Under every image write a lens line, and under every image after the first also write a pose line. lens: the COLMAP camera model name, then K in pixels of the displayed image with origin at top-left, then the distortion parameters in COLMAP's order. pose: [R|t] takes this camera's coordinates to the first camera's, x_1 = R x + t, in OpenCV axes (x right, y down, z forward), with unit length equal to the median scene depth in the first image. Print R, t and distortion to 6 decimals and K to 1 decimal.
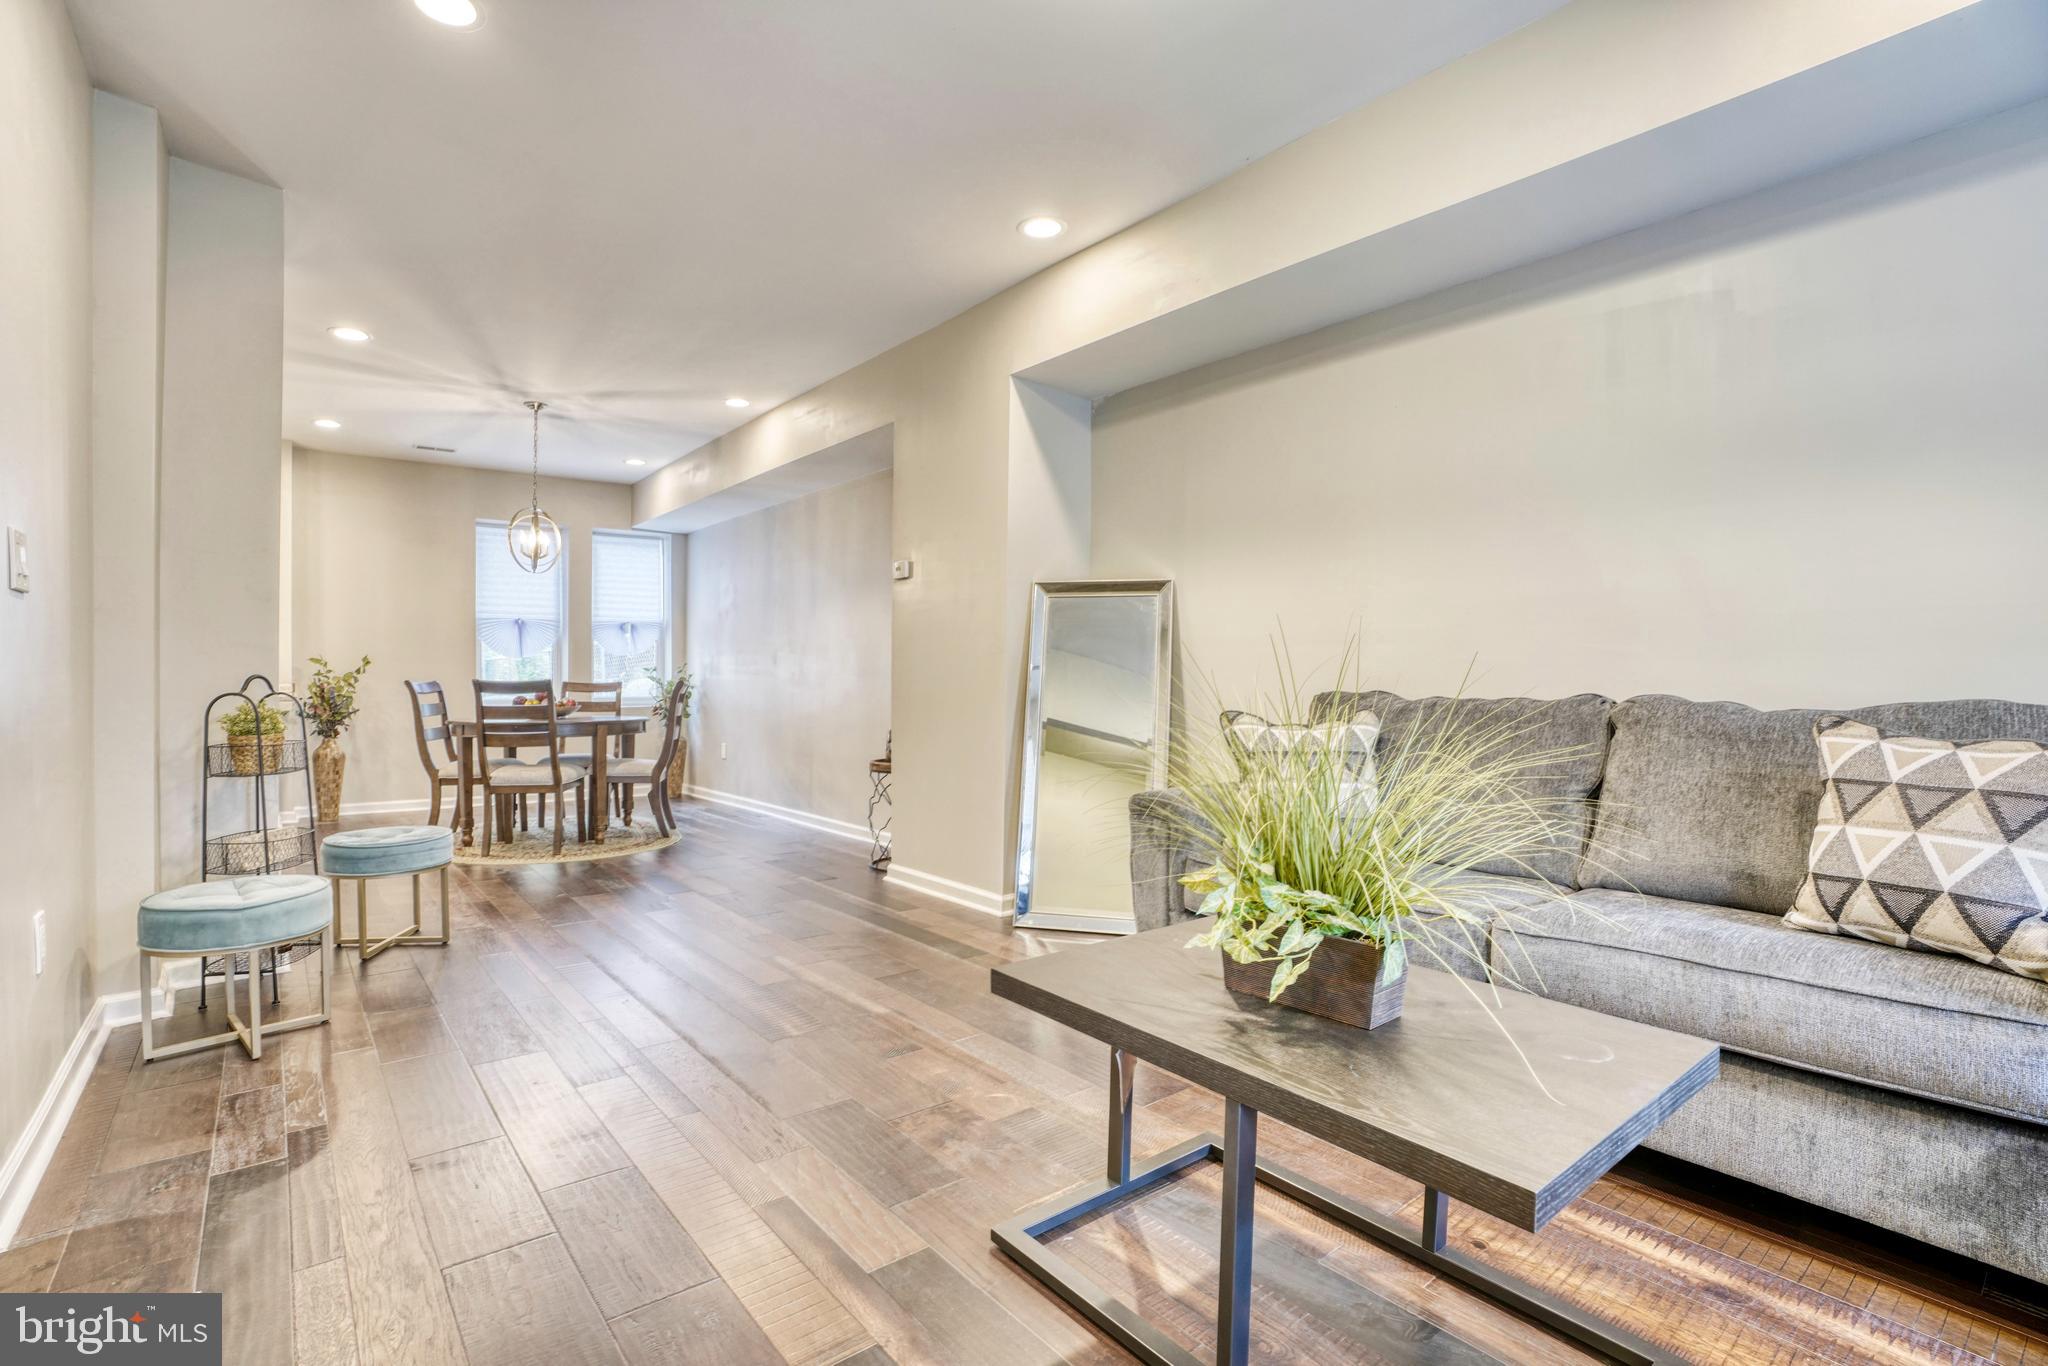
lens RADIAL K [[941.4, 0, 998.0], [0, 941.4, 695.2], [0, 0, 1]] dist [-0.068930, 0.026062]
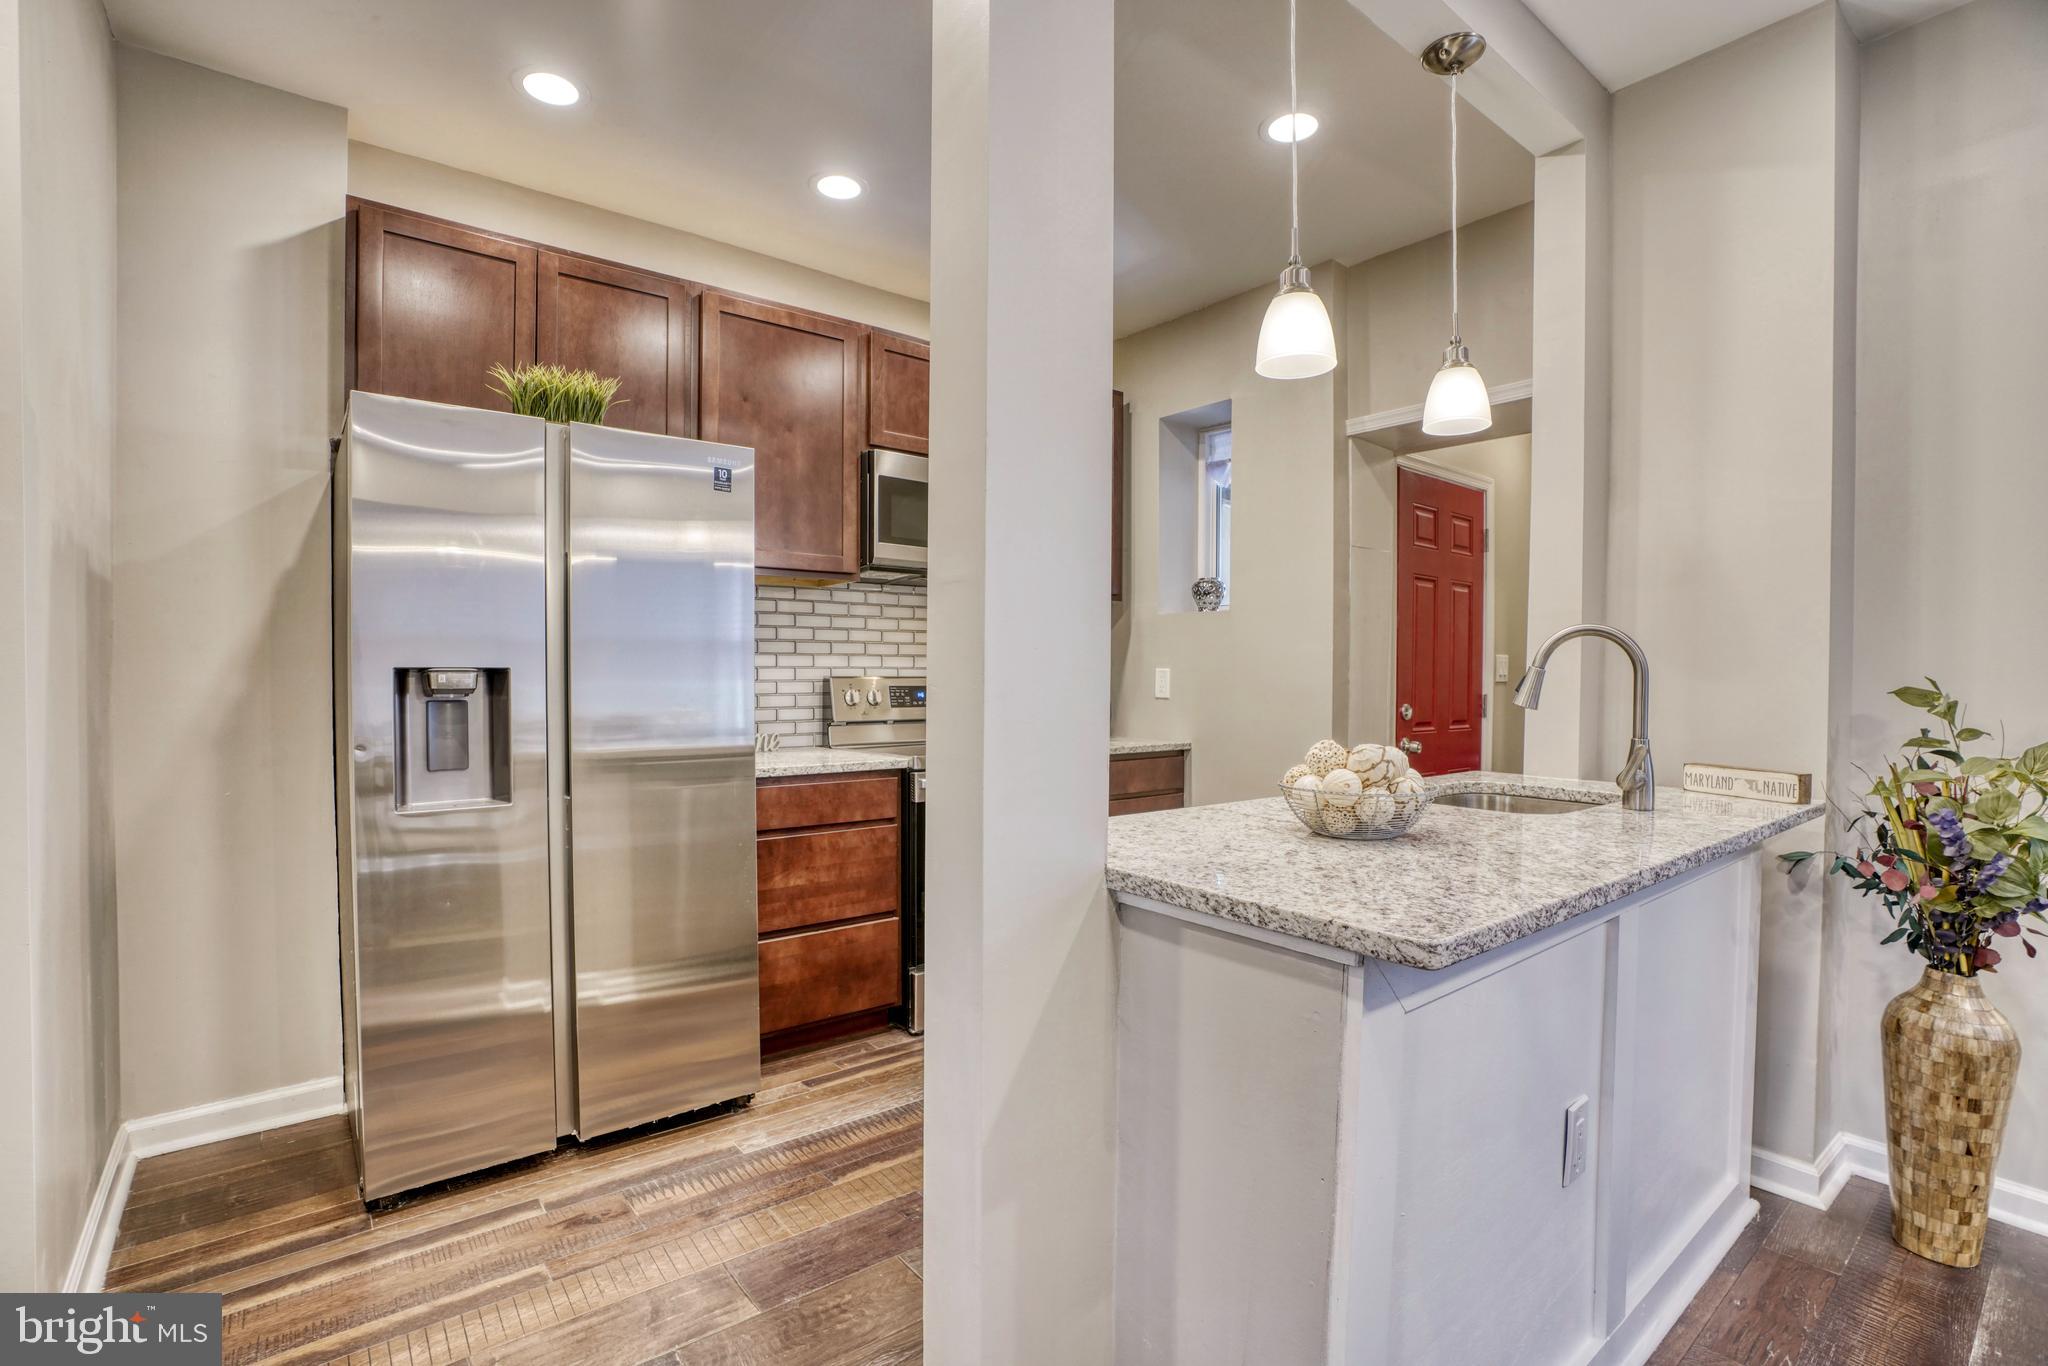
lens RADIAL K [[941.4, 0, 1005.5], [0, 941.4, 690.8], [0, 0, 1]] dist [-0.068930, 0.026062]
pose [[-0.002803, 0.014145, -0.999896, -0.501845], [-0.024302, 0.999604, 0.014209, -0.041201], [0.999701, 0.024340, -0.002458, 0.781556]]
